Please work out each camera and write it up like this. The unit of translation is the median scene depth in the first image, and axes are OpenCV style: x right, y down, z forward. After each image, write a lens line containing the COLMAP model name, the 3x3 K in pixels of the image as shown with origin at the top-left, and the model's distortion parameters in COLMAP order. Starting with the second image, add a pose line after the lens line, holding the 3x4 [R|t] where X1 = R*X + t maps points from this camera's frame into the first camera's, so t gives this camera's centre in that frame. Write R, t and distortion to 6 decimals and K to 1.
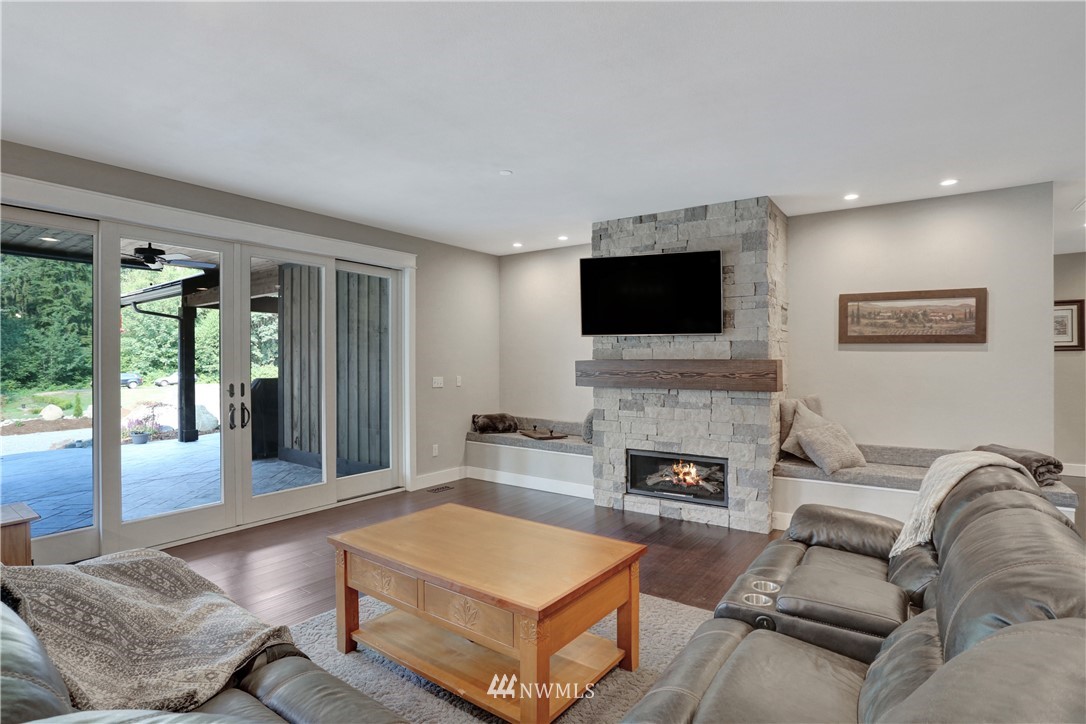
lens RADIAL K [[535.7, 0, 546.6], [0, 535.7, 360.1], [0, 0, 1]] dist [-0.061043, 0.023749]
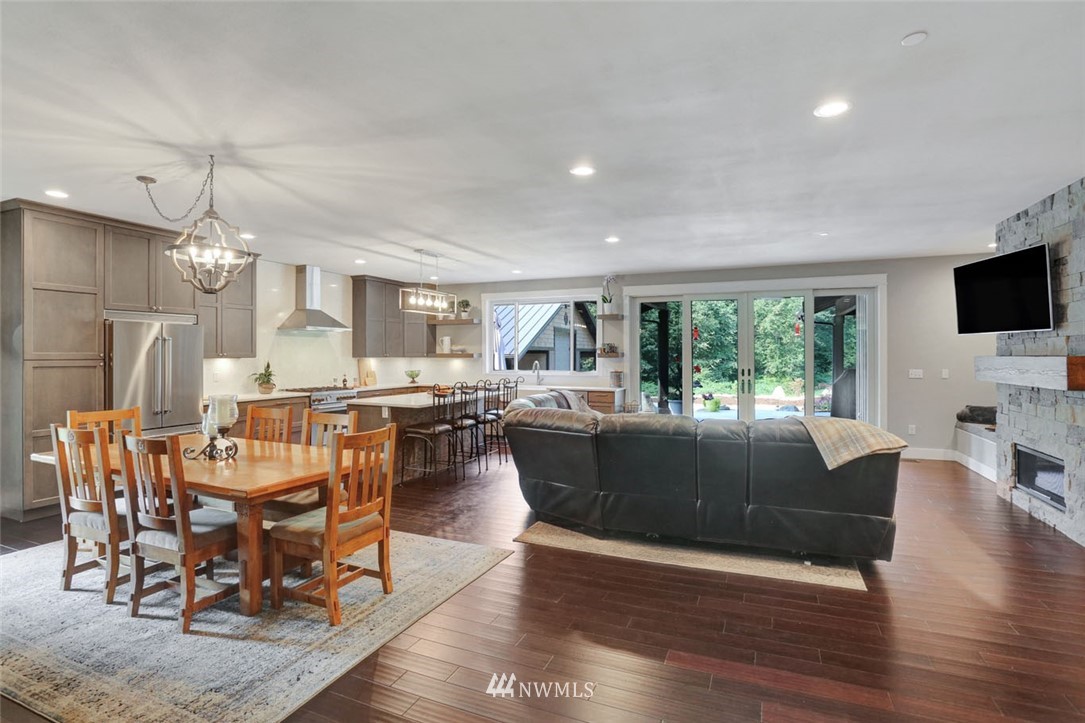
lens RADIAL K [[543.0, 0, 543.6], [0, 543.0, 359.4], [0, 0, 1]] dist [-0.069707, 0.036966]
pose [[0.223413, 0.005812, -0.974707, 0.979852], [0.003383, 0.999972, 0.006738, -0.003692], [0.974718, -0.004802, 0.223387, -0.104826]]
